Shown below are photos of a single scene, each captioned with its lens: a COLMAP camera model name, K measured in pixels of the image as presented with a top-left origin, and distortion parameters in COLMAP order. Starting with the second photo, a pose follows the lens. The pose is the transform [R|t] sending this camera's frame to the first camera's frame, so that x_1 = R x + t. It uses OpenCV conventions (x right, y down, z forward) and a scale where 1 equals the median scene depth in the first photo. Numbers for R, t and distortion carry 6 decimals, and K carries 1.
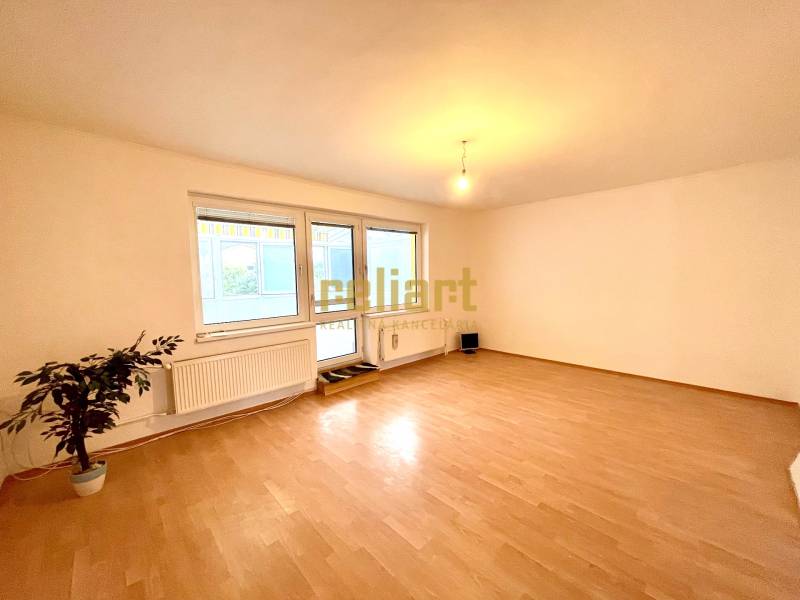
lens RADIAL K [[322.7, 0, 397.9], [0, 322.7, 303.6], [0, 0, 1]] dist [-0.001931, -0.000116]
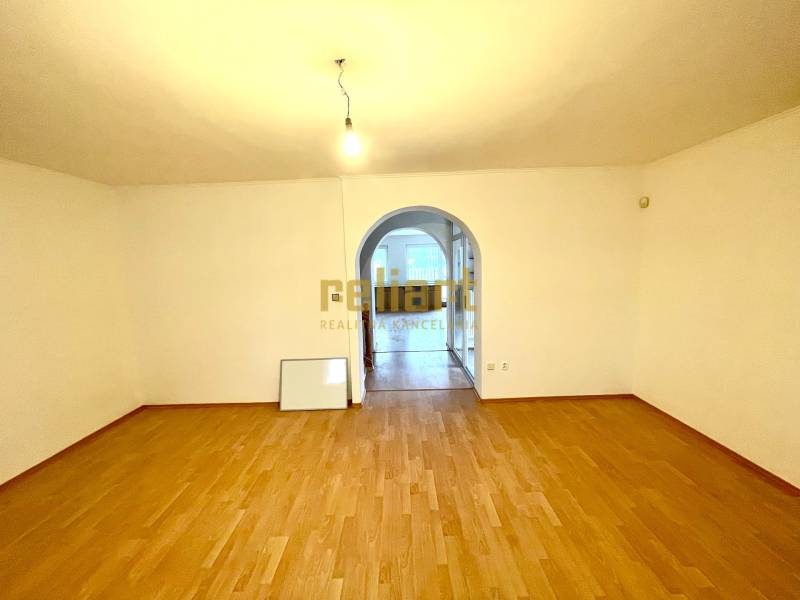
lens RADIAL K [[322.7, 0, 394.7], [0, 322.7, 296.1], [0, 0, 1]] dist [-0.001931, -0.000116]
pose [[-0.720096, -0.036852, 0.692896, -0.252315], [0.106166, 0.980979, 0.162508, -0.212356], [-0.685705, 0.190583, -0.702486, 1.411438]]
